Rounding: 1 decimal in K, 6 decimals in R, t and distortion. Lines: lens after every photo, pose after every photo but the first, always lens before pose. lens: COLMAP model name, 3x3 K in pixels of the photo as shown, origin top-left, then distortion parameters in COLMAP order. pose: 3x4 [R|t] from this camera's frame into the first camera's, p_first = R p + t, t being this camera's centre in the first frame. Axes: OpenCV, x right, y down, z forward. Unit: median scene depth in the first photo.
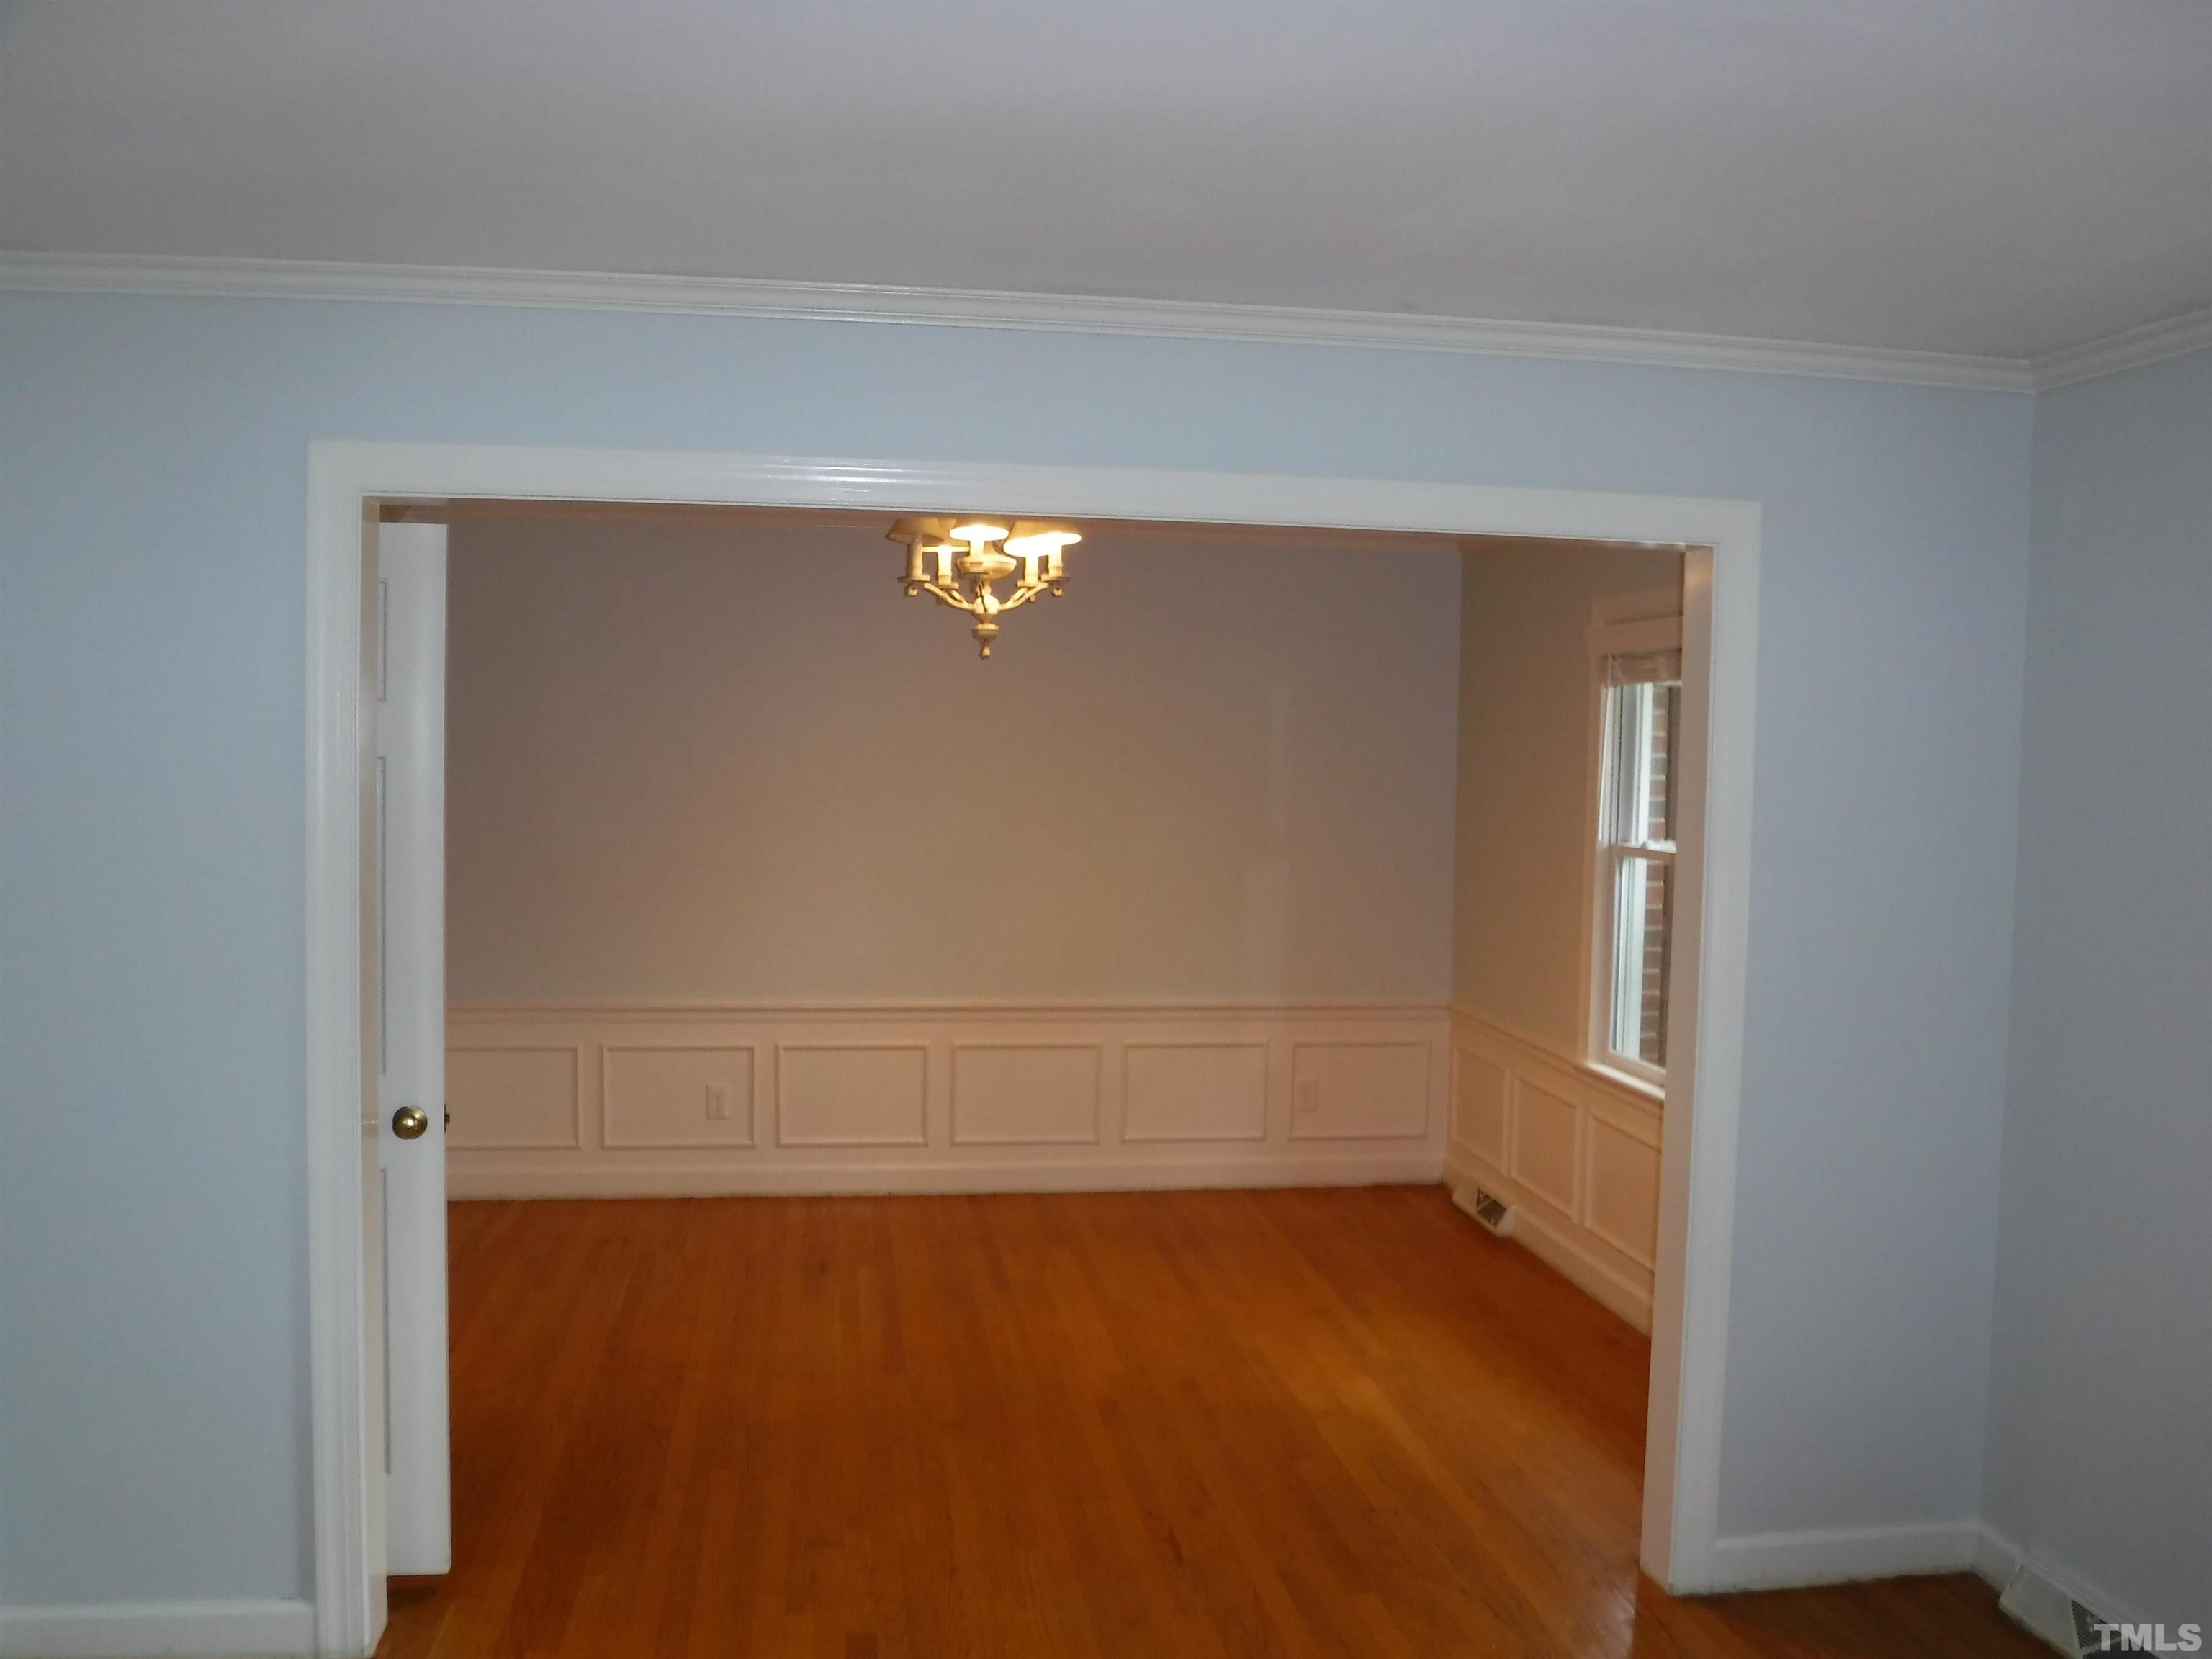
lens RADIAL K [[1878.3, 0, 1106.0], [0, 1878.3, 829.5], [0, 0, 1]] dist [-0.005326, 0.198474]
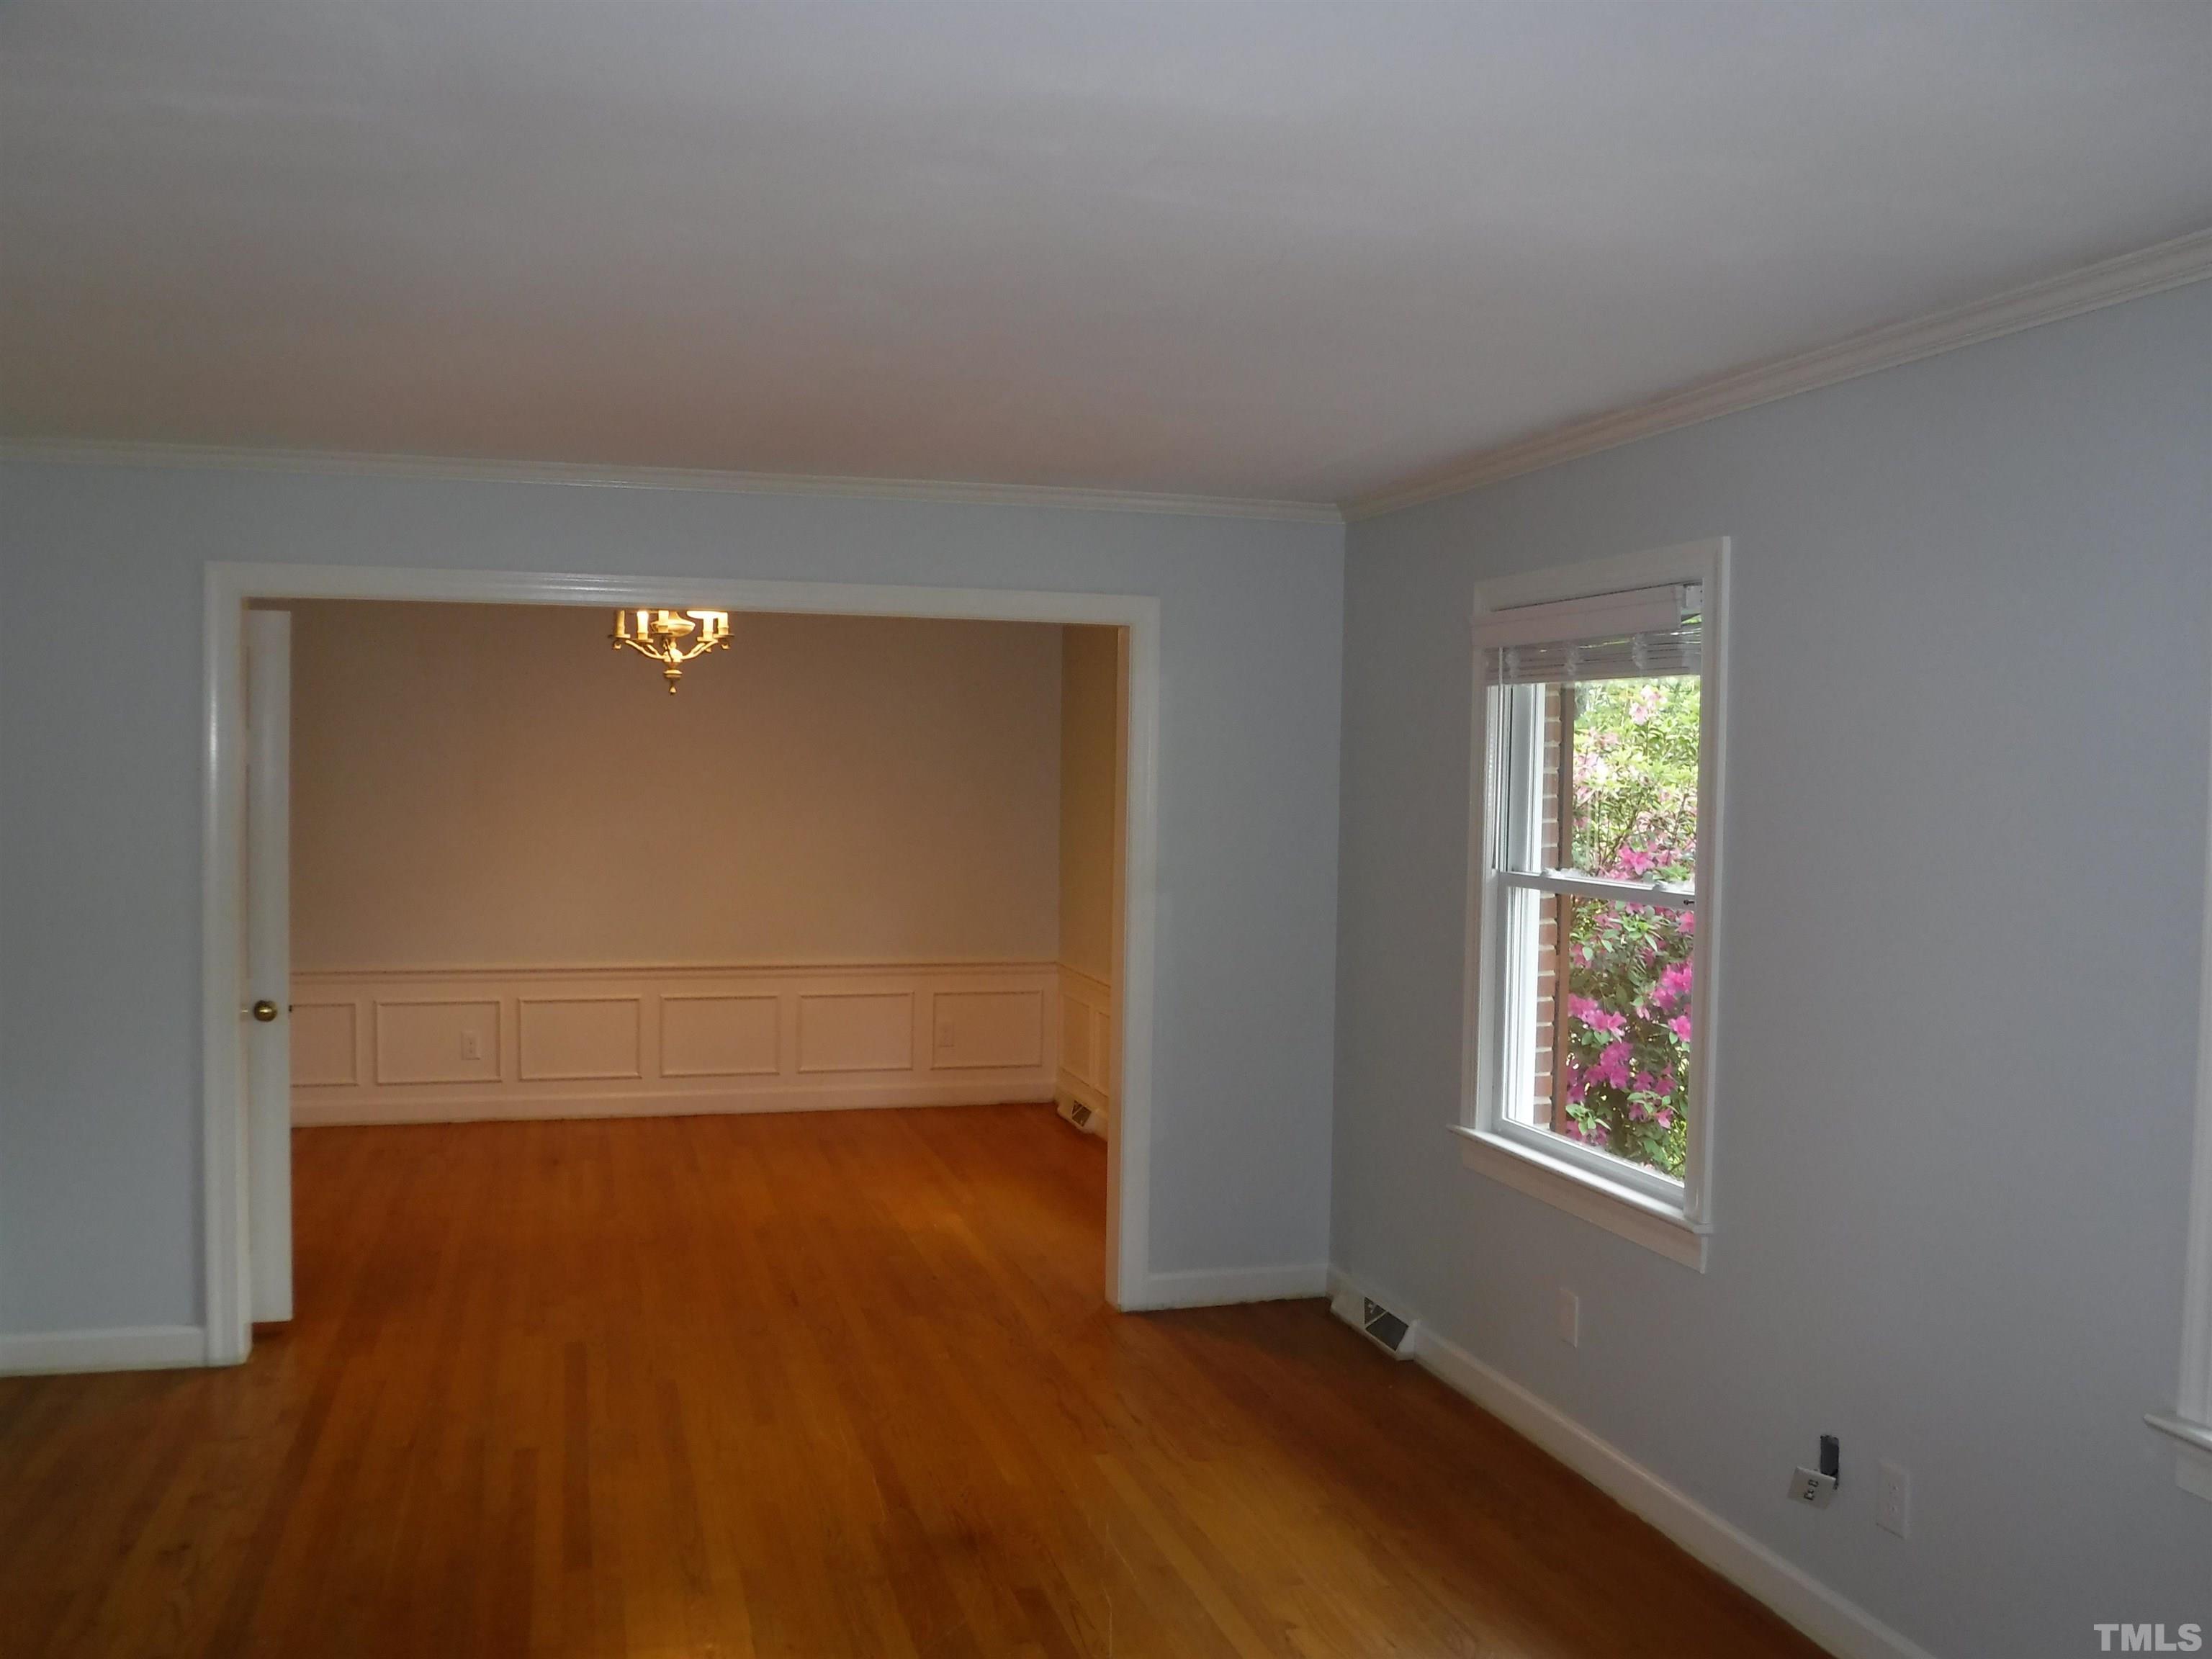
lens RADIAL K [[2209.6, 0, 1106.0], [0, 2209.6, 829.5], [0, 0, 1]] dist [0.004197, 0.269990]
pose [[0.996471, -0.012748, 0.082963, 0.108607], [0.014038, 0.999789, -0.014993, 0.032011], [-0.082754, 0.016105, 0.996440, -0.583062]]
